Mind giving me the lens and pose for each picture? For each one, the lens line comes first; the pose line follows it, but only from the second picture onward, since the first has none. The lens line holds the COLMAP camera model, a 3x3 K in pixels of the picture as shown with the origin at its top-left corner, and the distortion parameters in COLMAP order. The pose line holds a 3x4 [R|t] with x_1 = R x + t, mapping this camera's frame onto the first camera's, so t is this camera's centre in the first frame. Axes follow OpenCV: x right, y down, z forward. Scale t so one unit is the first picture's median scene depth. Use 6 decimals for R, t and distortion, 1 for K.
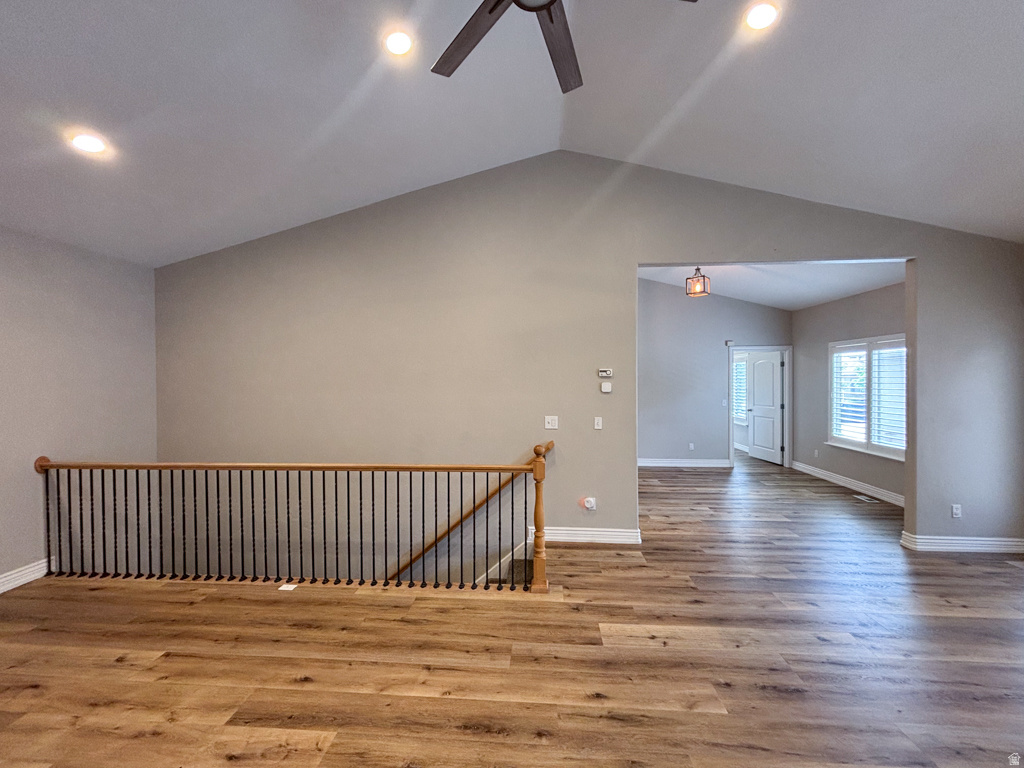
lens RADIAL K [[420.9, 0, 506.1], [0, 420.9, 387.3], [0, 0, 1]] dist [-0.000944, 0.006864]
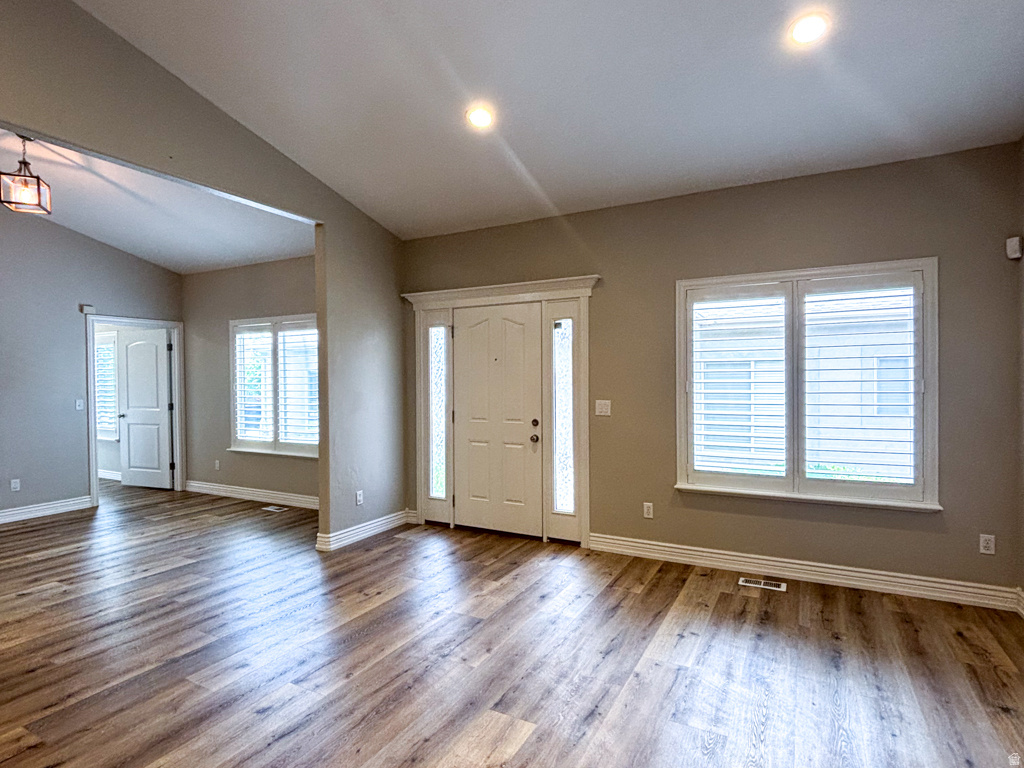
lens RADIAL K [[548.9, 0, 510.5], [0, 548.9, 388.7], [0, 0, 1]] dist [0.002722, 0.001845]
pose [[0.399269, -0.004402, 0.916823, 0.052720], [0.021947, 0.999748, -0.004758, 0.050049], [-0.916571, 0.022021, 0.399265, 0.160907]]
